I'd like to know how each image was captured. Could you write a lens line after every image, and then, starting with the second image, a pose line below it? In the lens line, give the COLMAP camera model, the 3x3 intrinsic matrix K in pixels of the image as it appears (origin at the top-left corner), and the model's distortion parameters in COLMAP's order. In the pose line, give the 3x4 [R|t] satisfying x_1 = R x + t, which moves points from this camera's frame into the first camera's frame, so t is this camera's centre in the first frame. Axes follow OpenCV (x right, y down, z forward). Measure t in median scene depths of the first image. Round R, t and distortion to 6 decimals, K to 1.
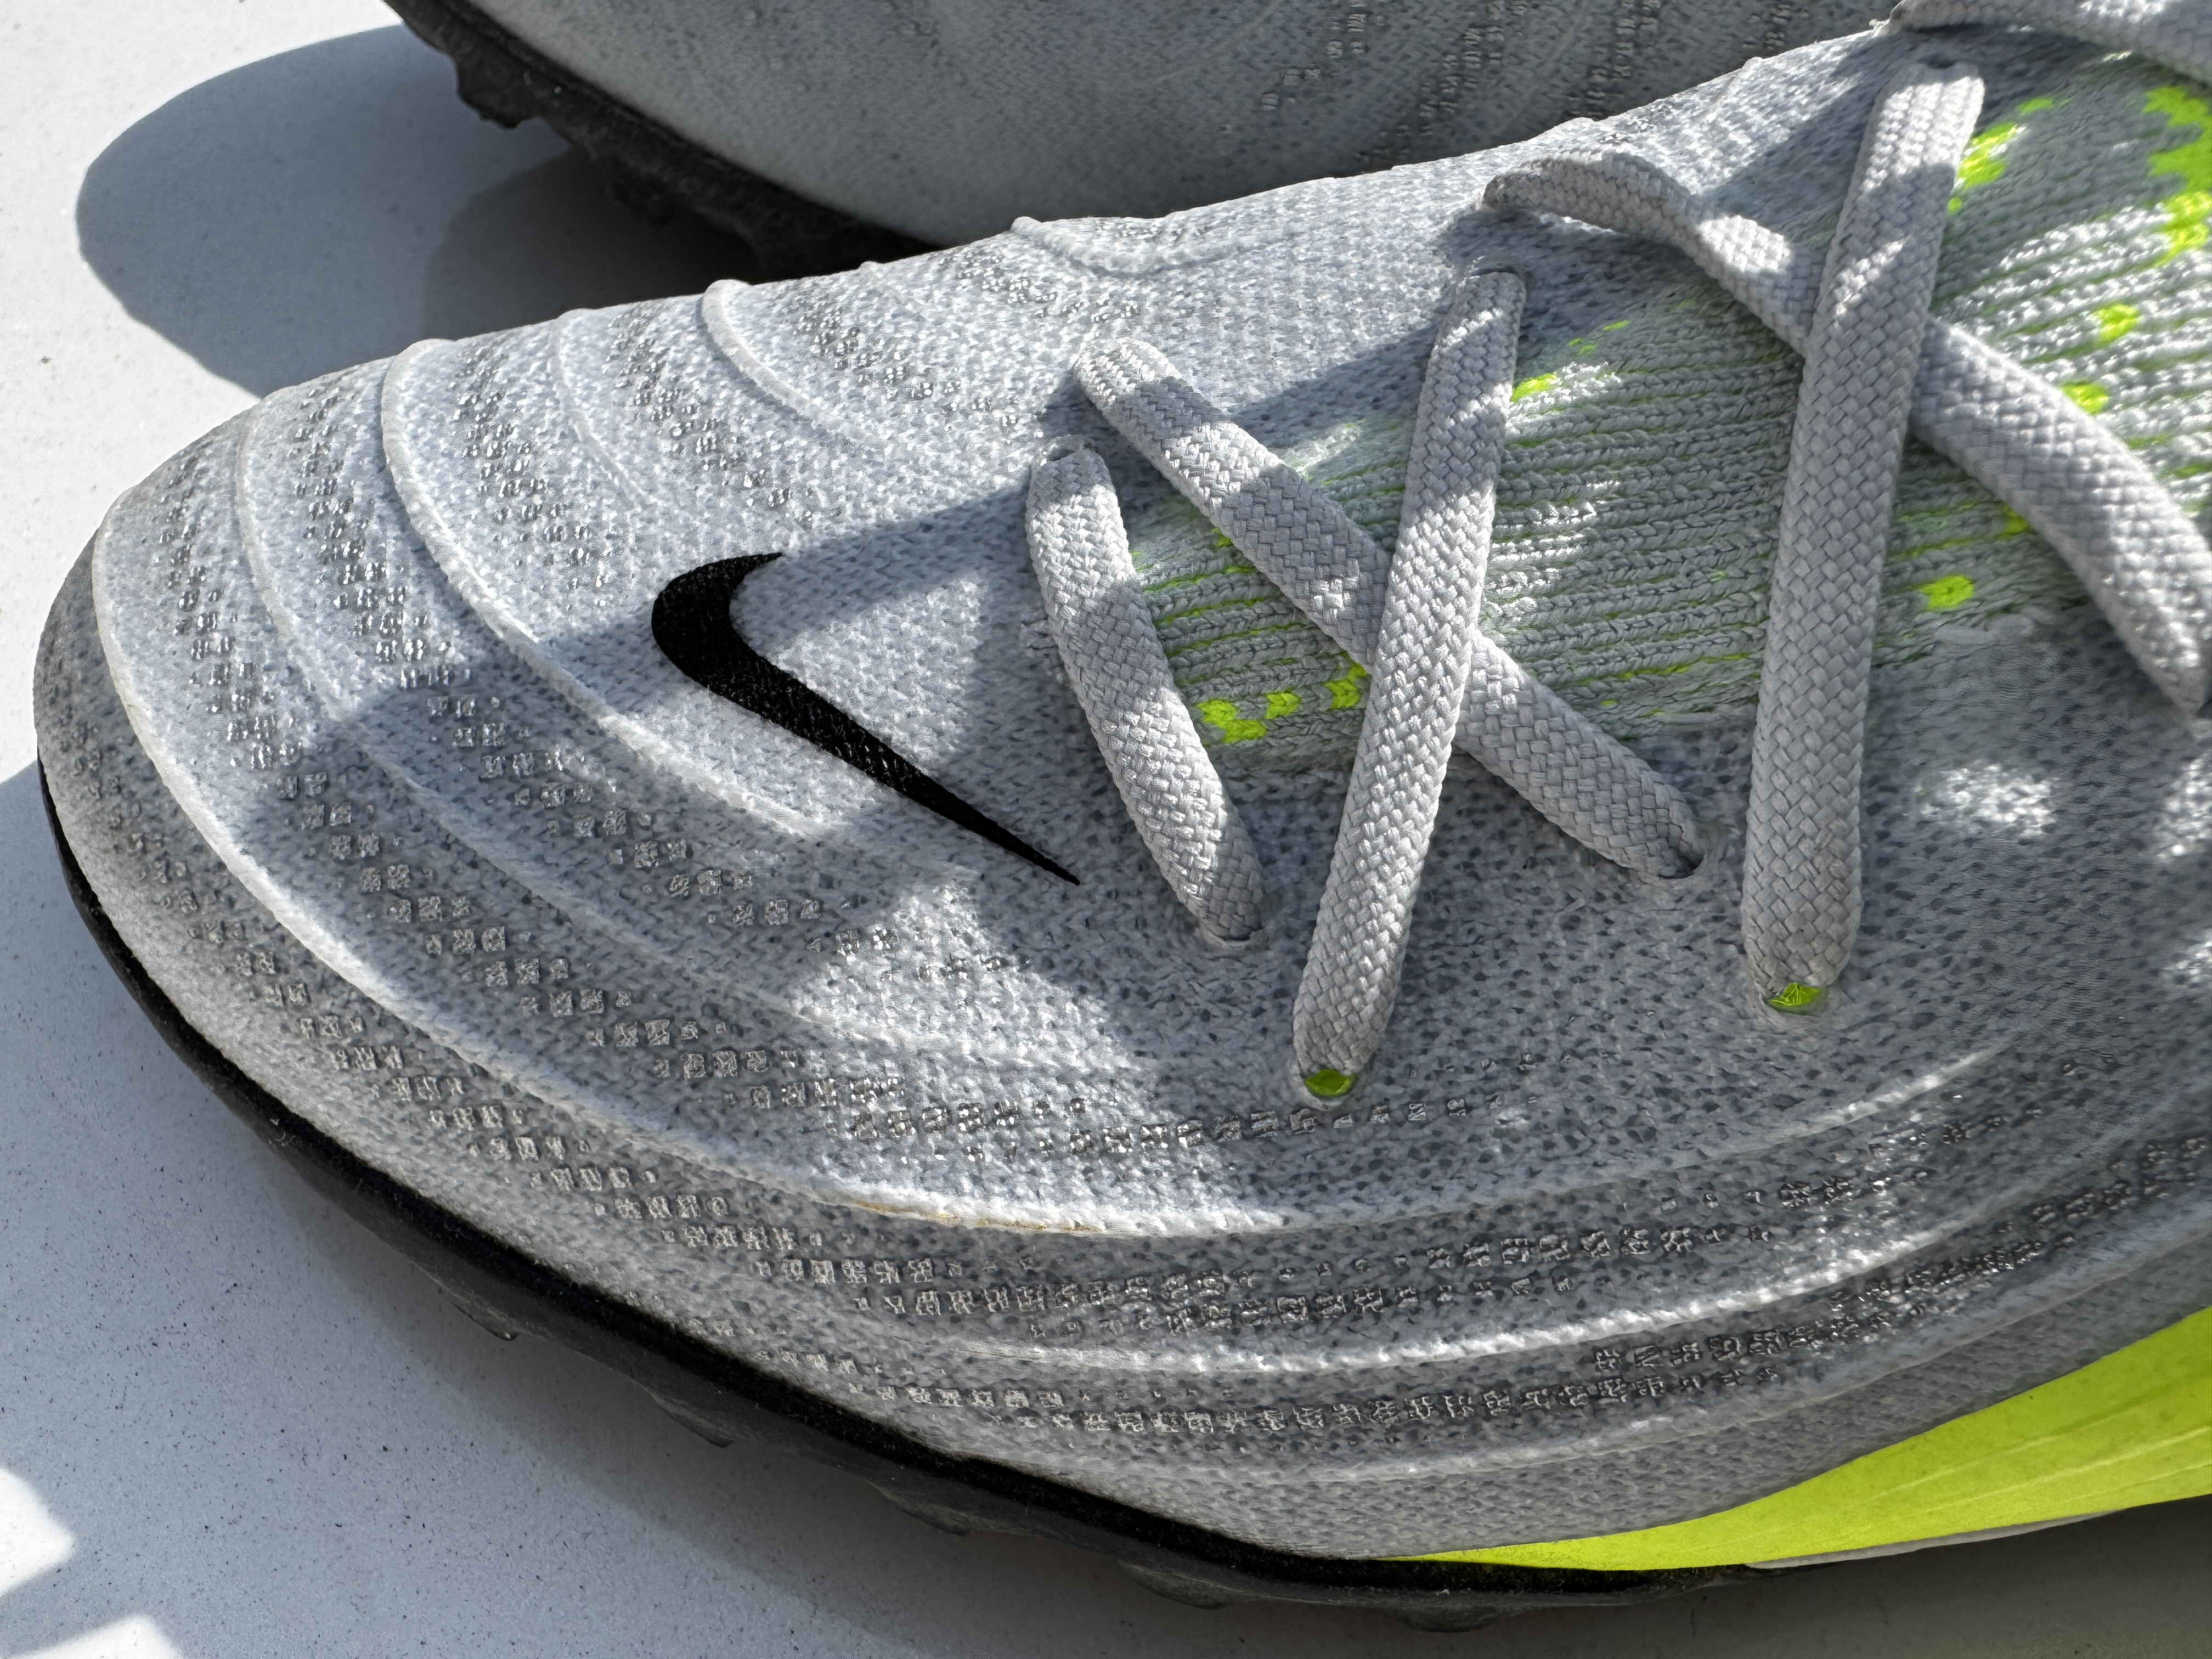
lens RADIAL K [[1598.4, 0, 1106.0], [0, 1598.4, 829.5], [0, 0, 1]] dist [-0.003418, 0.003112]
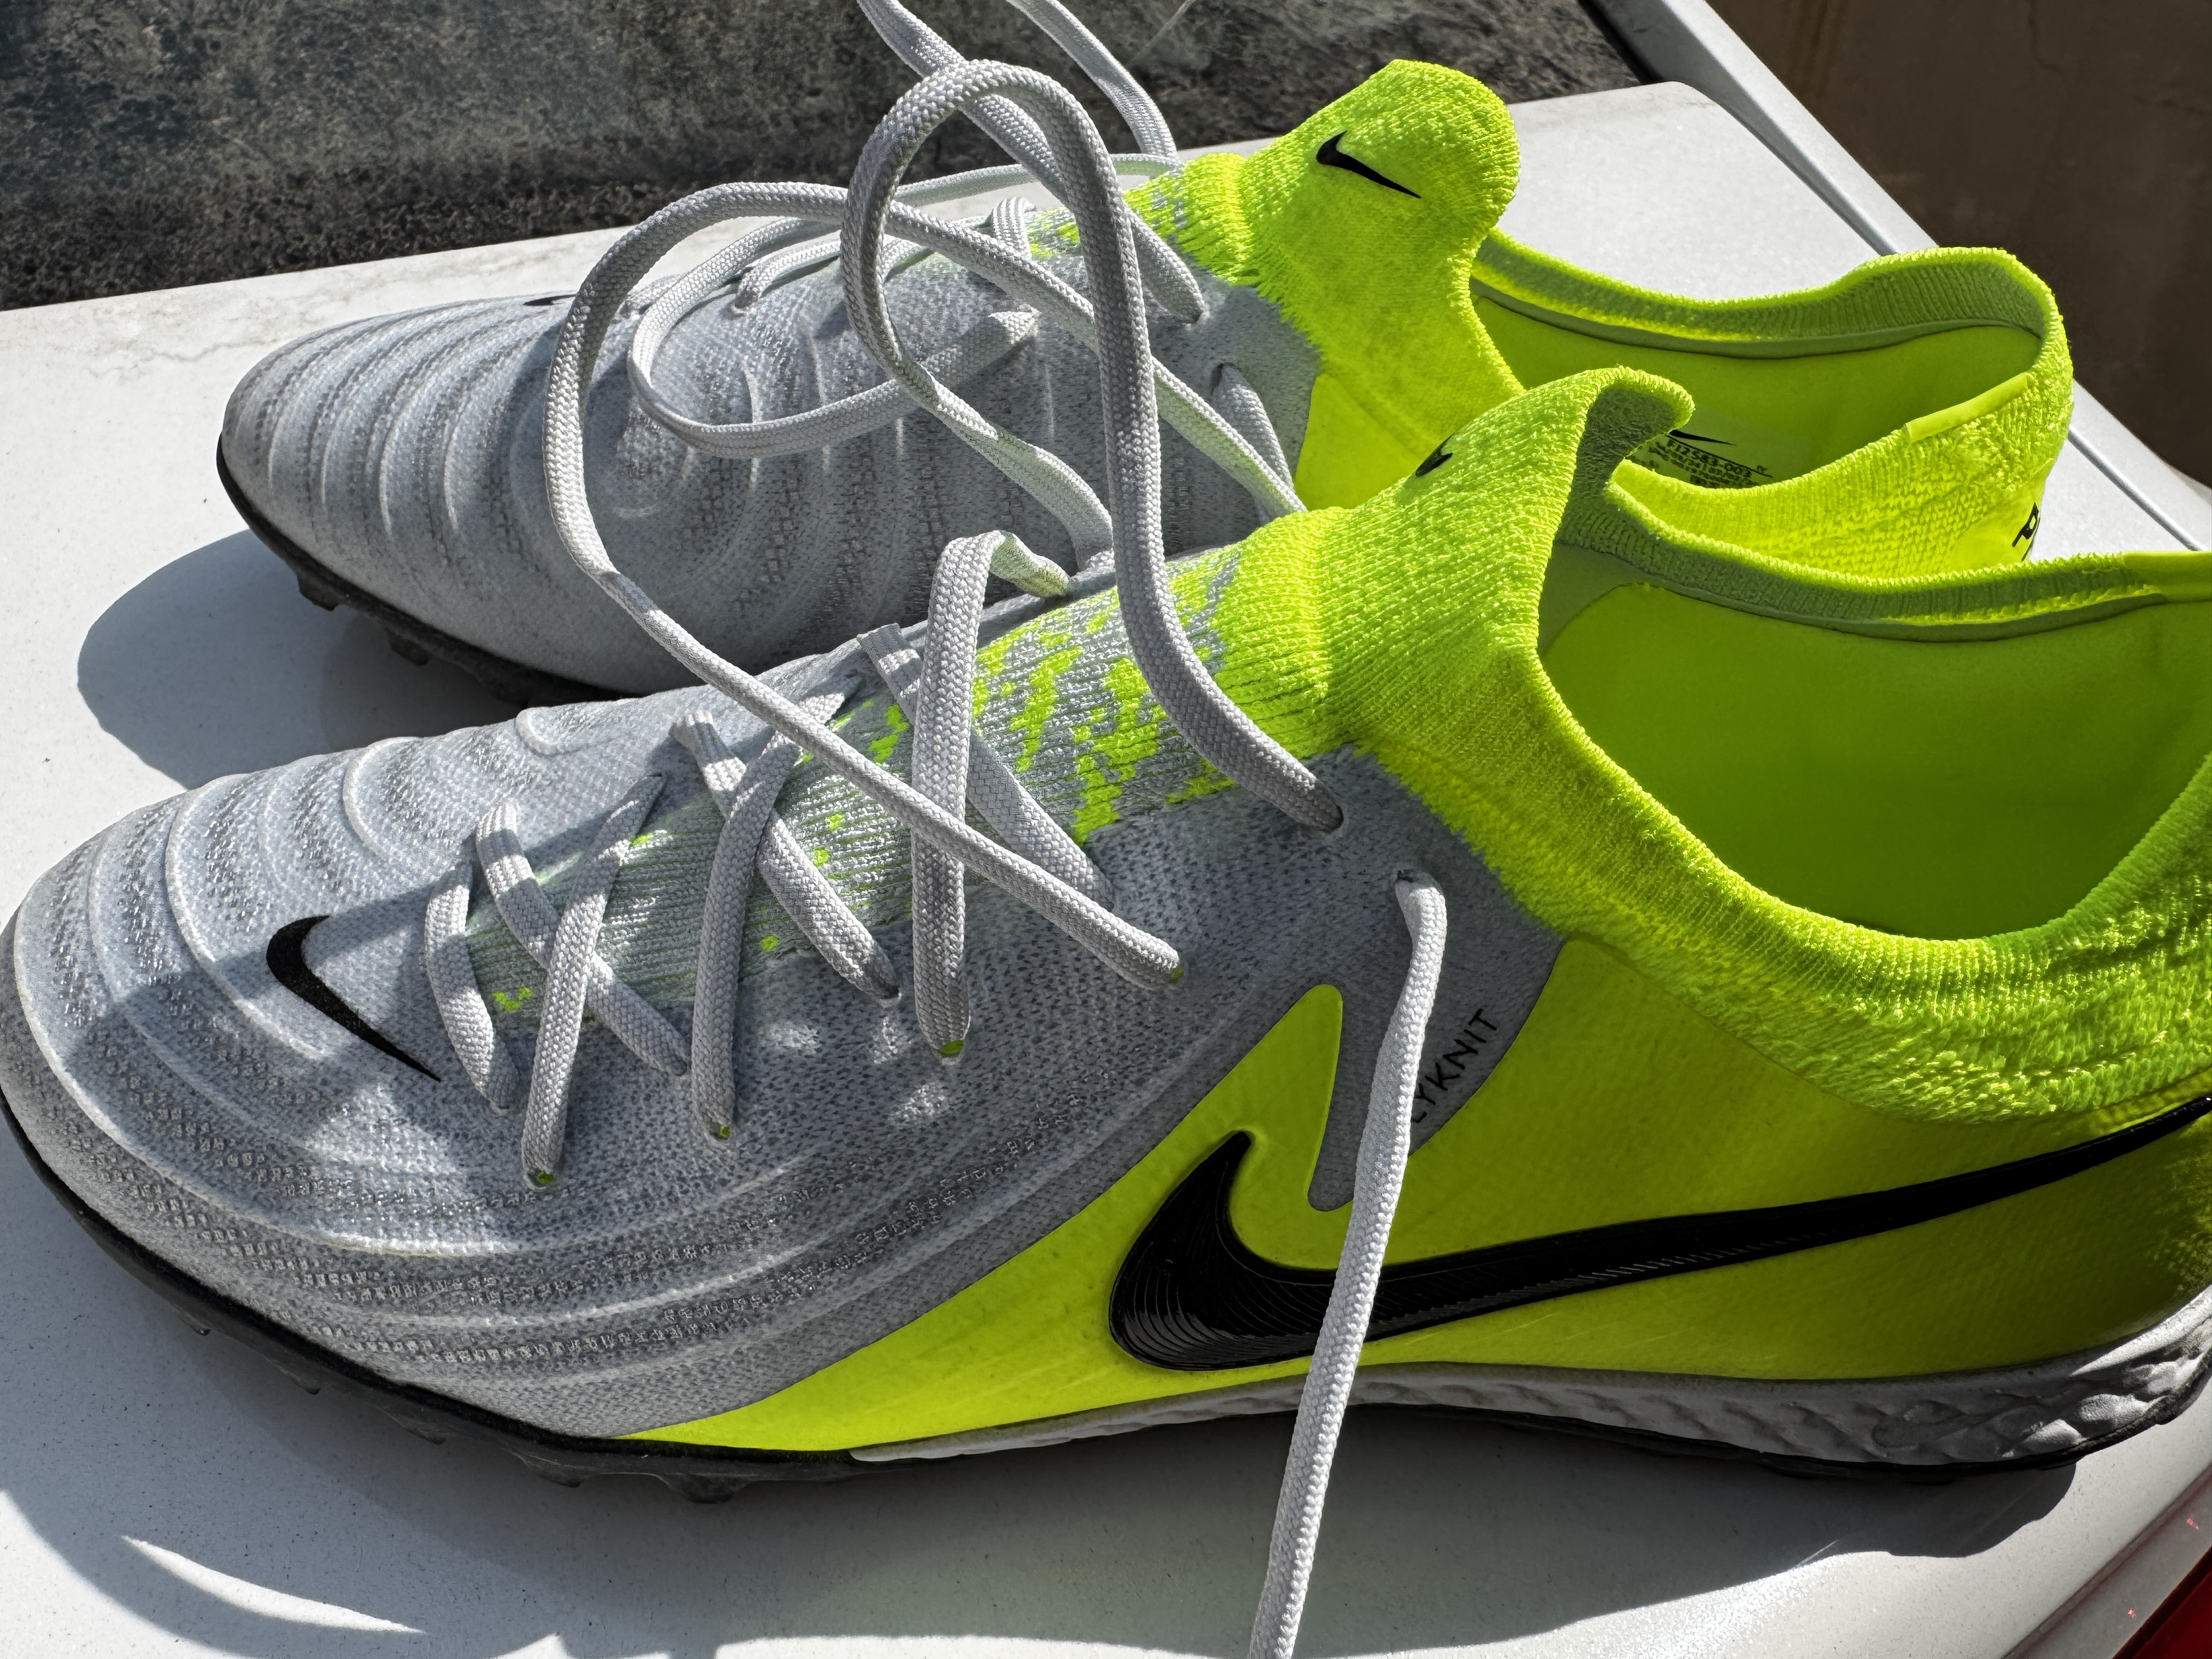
lens RADIAL K [[1598.4, 0, 1106.0], [0, 1598.4, 829.5], [0, 0, 1]] dist [-0.003418, 0.003112]
pose [[0.997586, -0.024953, -0.064796, 0.949389], [0.017376, 0.993217, -0.114974, -0.035531], [0.067226, 0.113570, 0.991253, -0.978440]]
